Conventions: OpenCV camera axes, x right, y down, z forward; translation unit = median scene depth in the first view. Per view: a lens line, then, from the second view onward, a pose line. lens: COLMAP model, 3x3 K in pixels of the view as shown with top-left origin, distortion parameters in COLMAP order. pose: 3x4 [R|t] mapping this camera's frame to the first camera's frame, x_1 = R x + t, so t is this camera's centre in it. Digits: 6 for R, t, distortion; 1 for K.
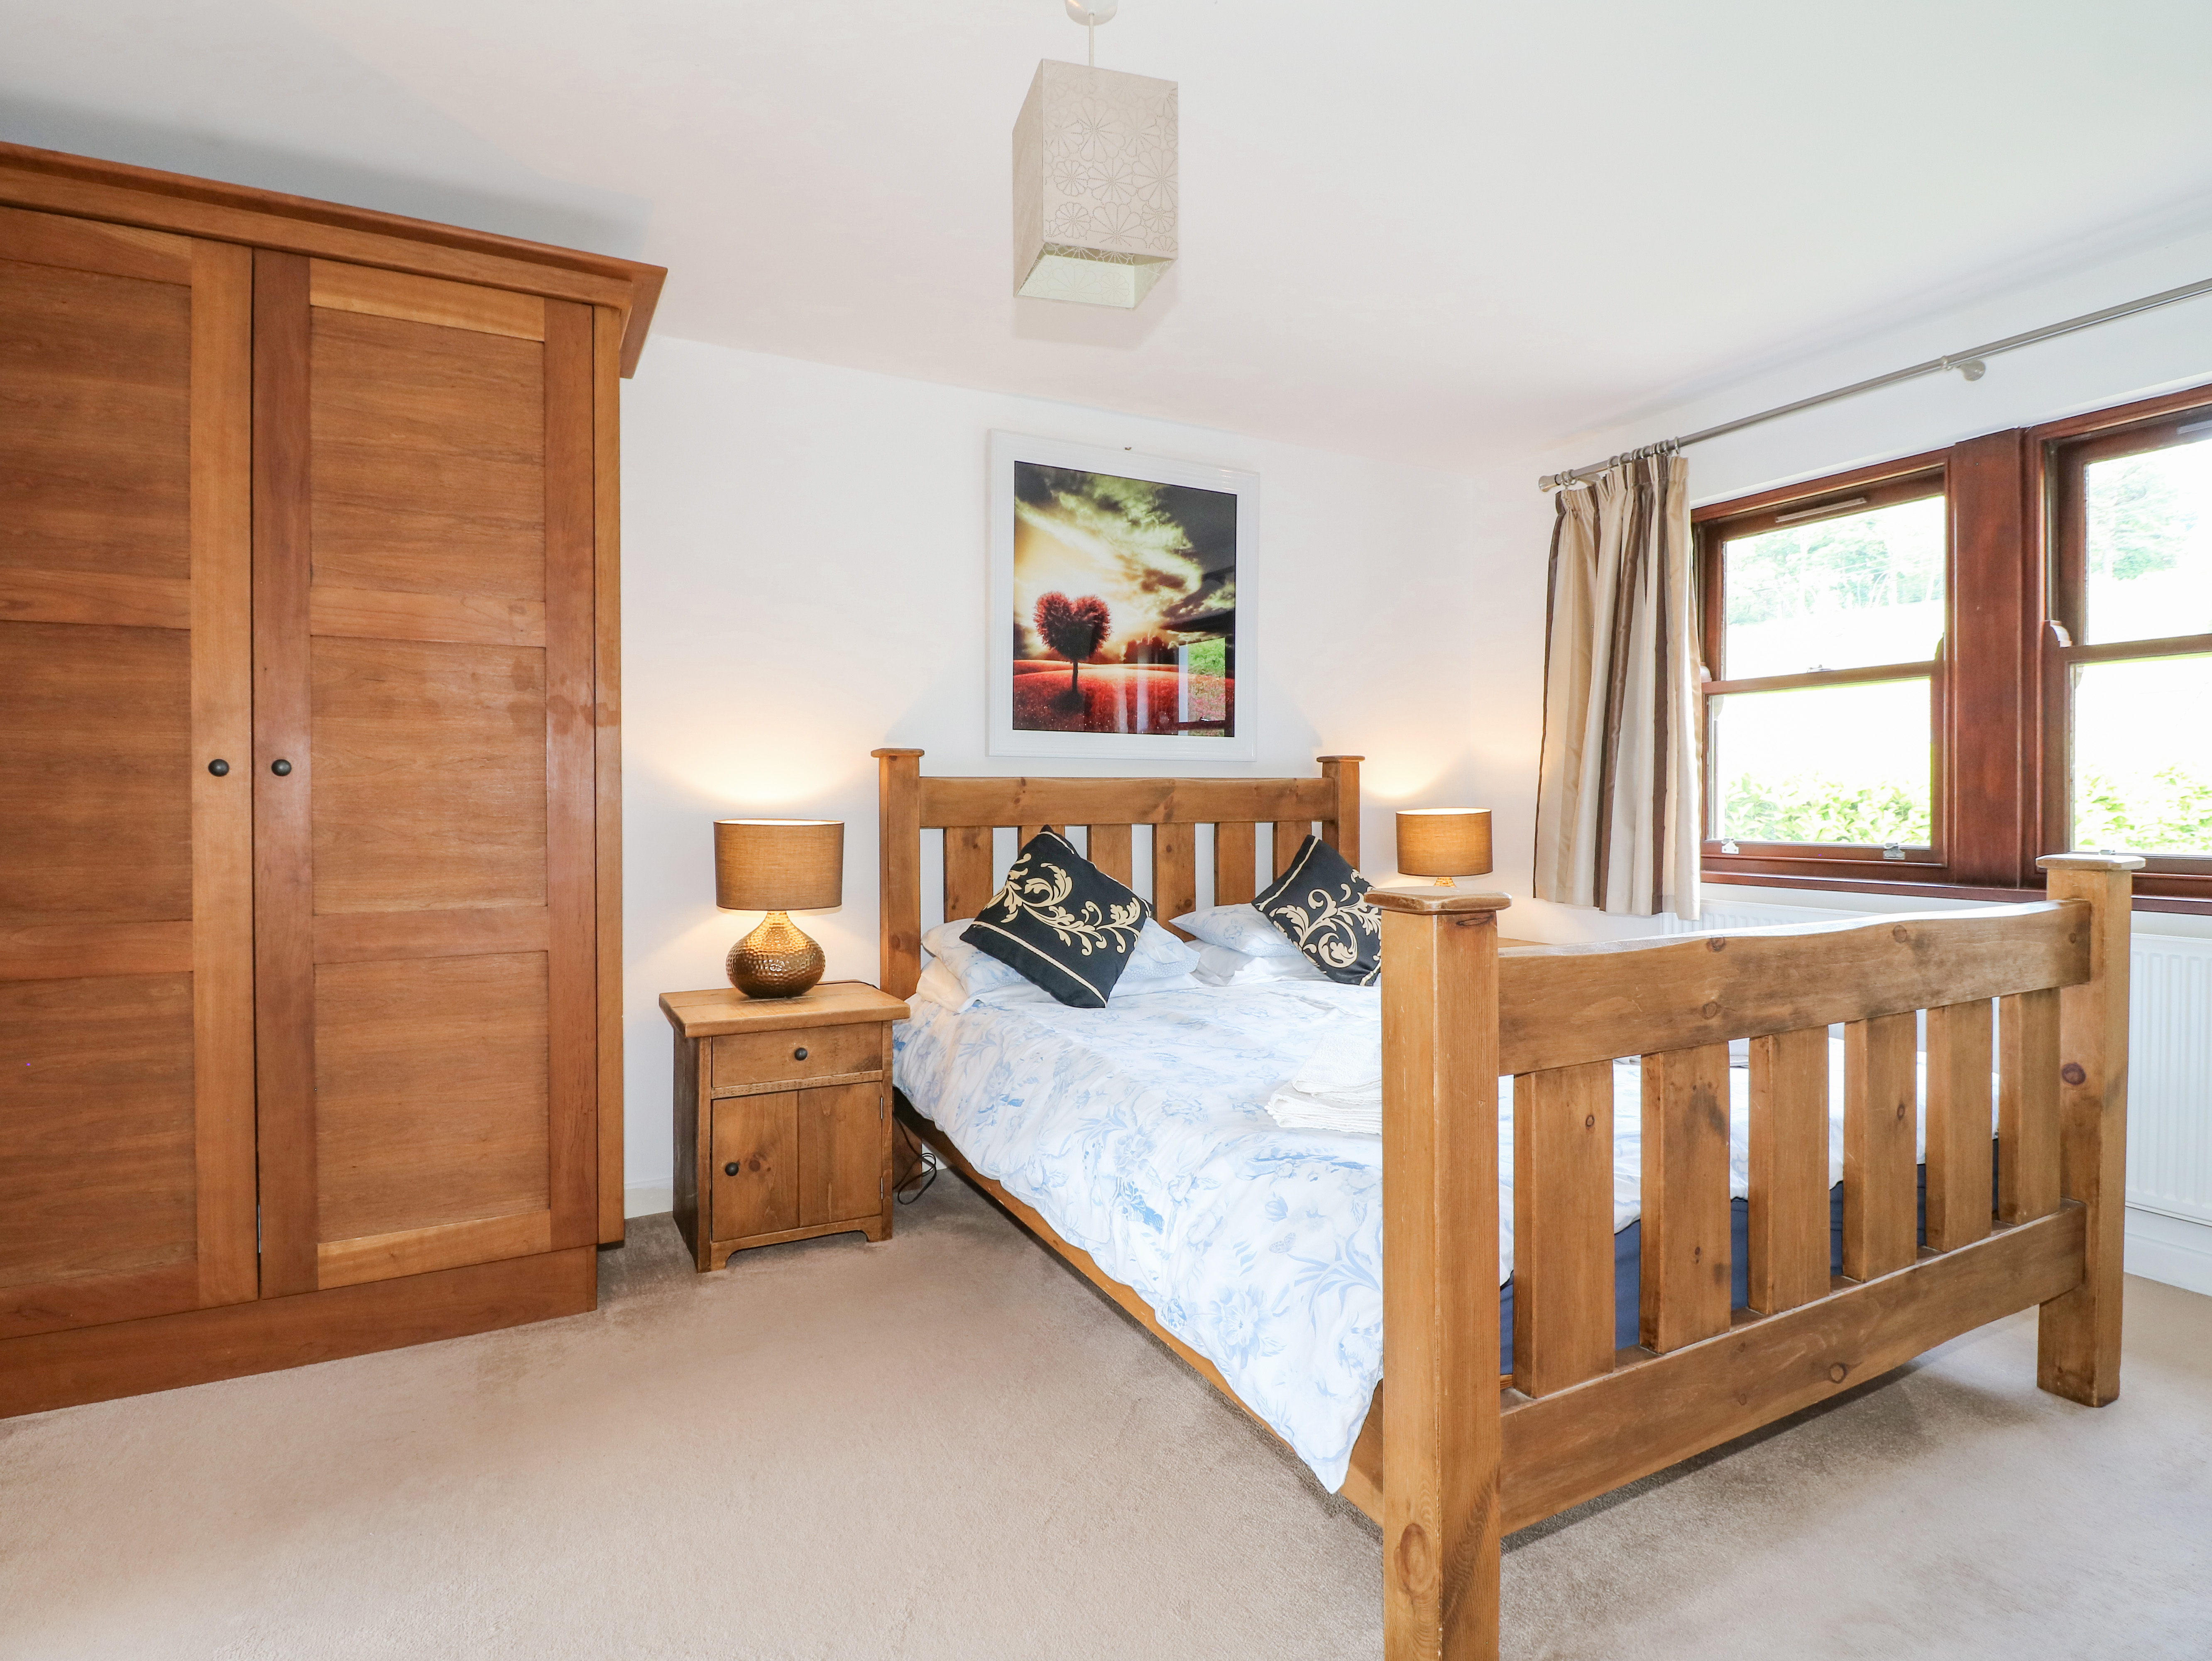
lens RADIAL K [[1141.7, 0, 1097.5], [0, 1141.7, 808.9], [0, 0, 1]] dist [-0.000558, -0.013675]
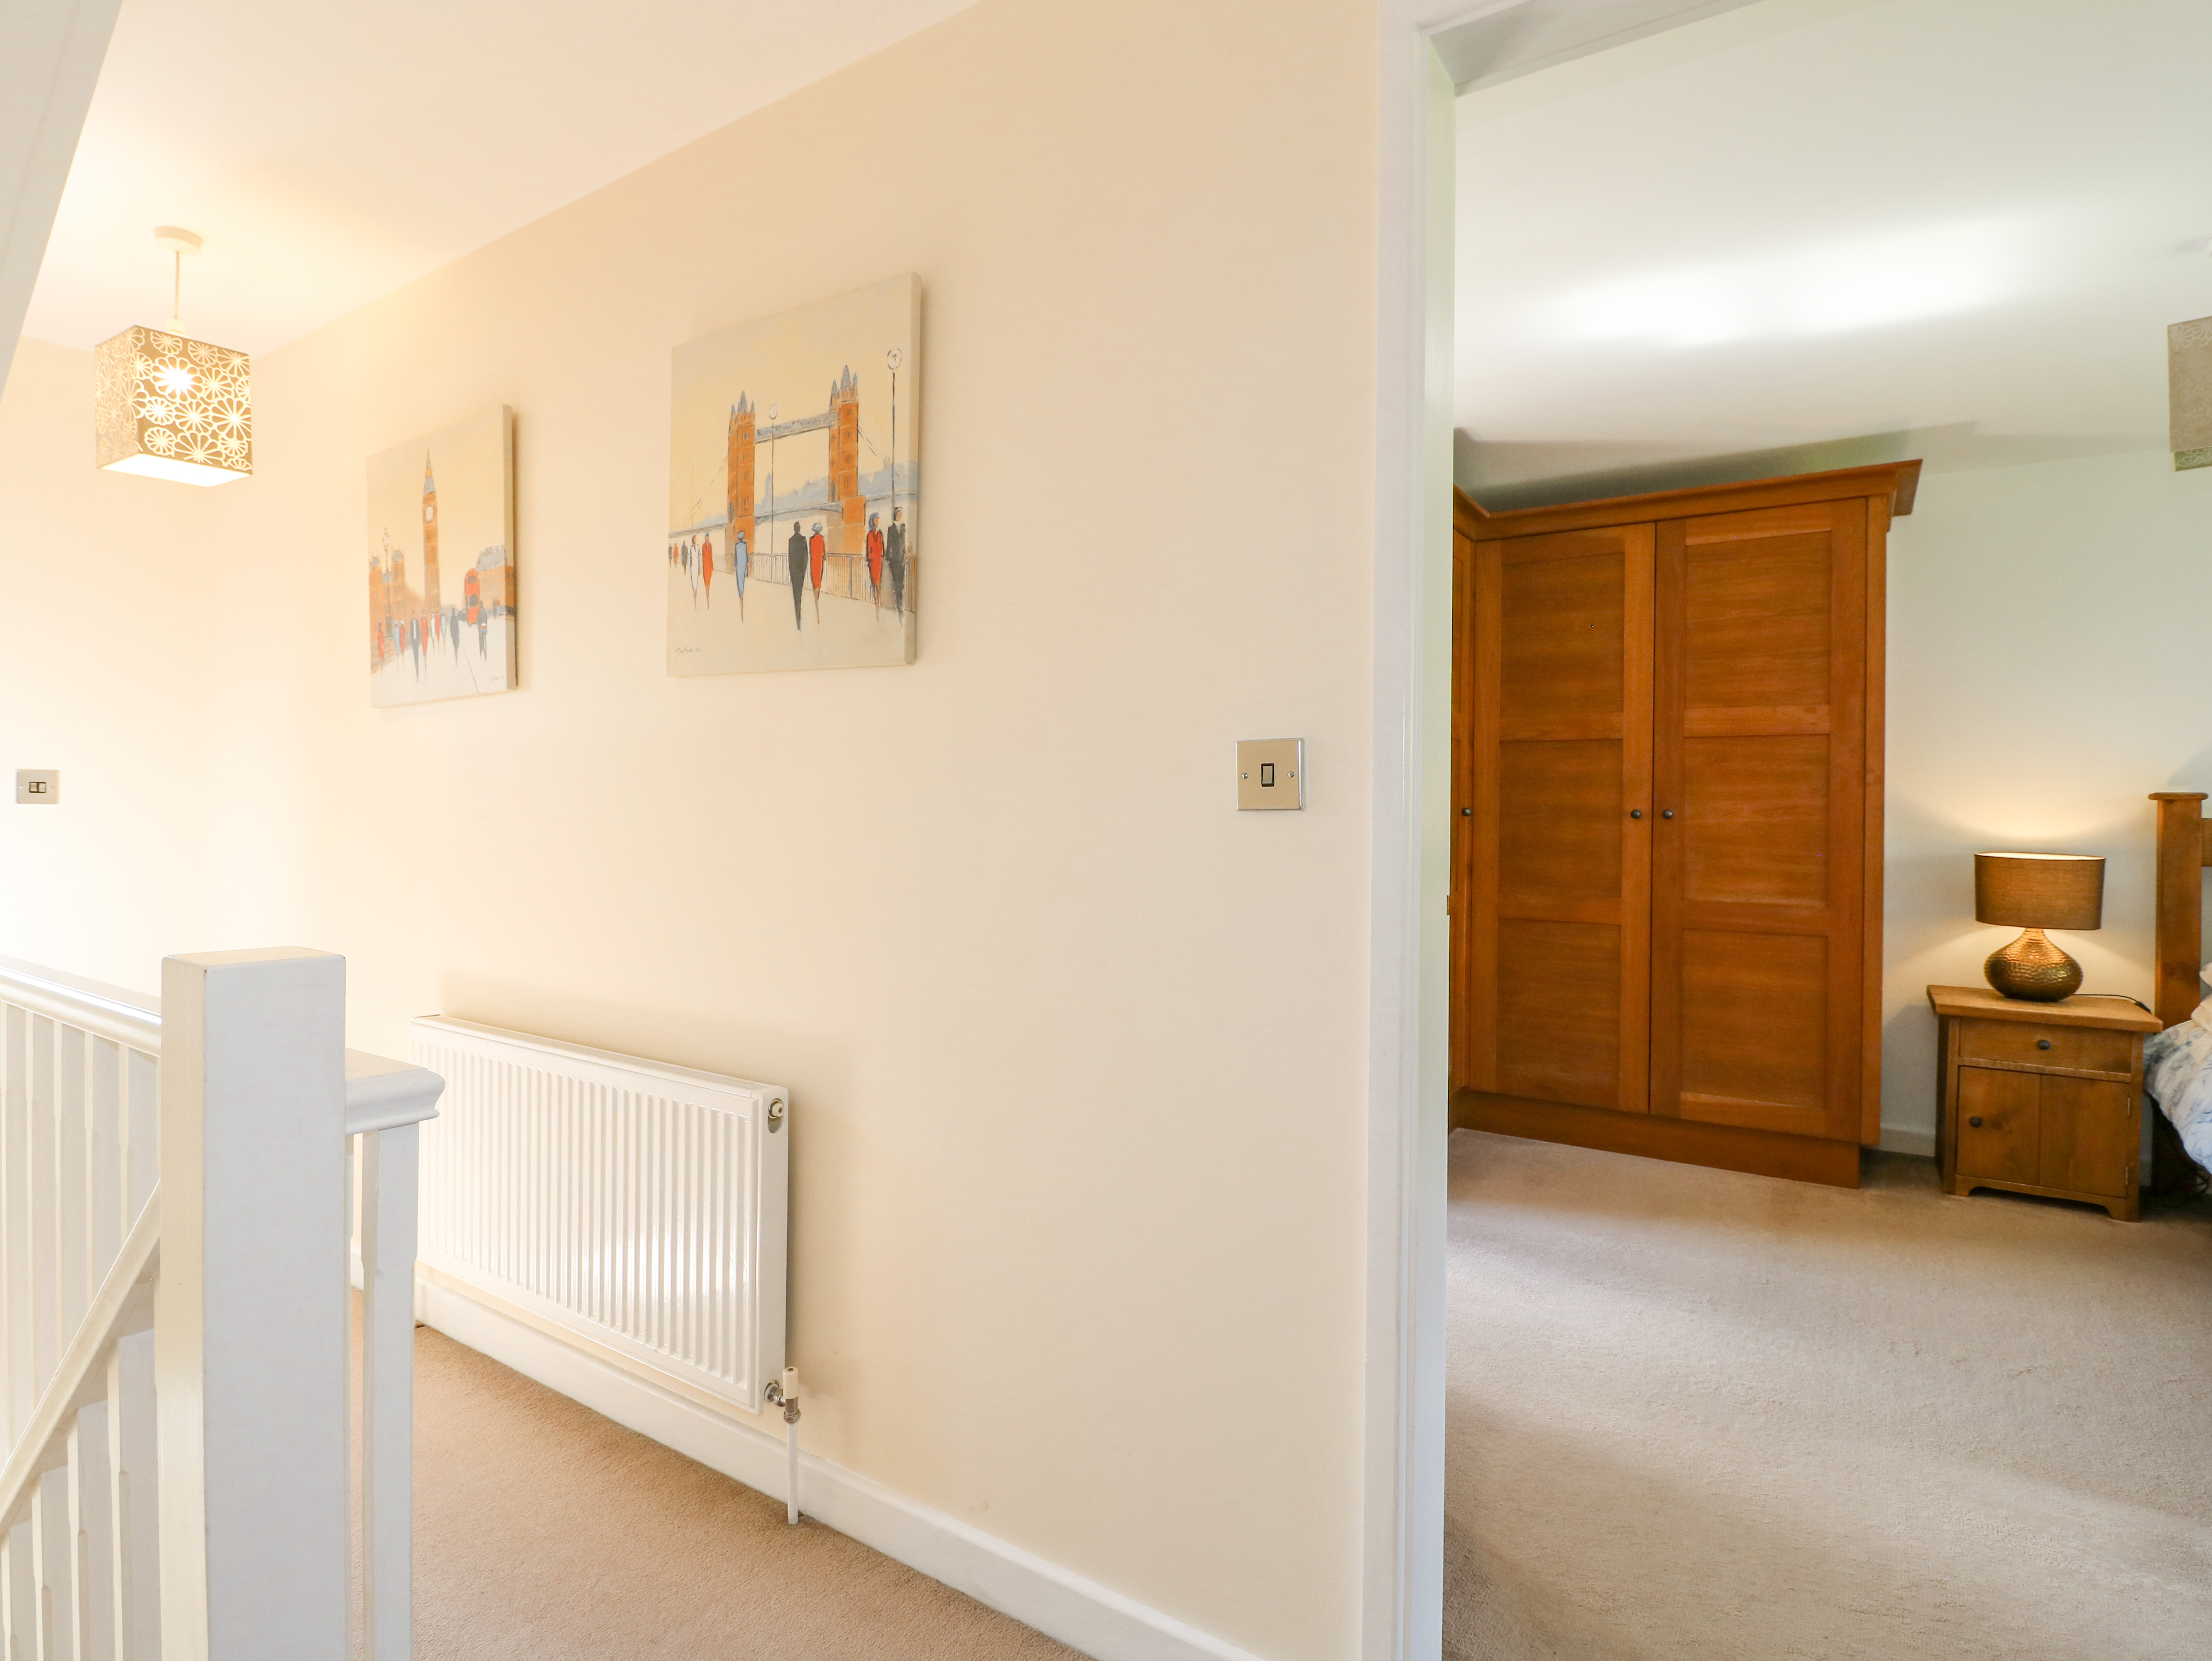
lens RADIAL K [[1141.7, 0, 1097.5], [0, 1141.7, 808.9], [0, 0, 1]] dist [-0.000558, -0.013675]
pose [[0.492392, 0.011375, -0.870299, 0.346747], [-0.015739, 0.999867, 0.004164, -0.034085], [0.870231, 0.011648, 0.492506, -0.575656]]
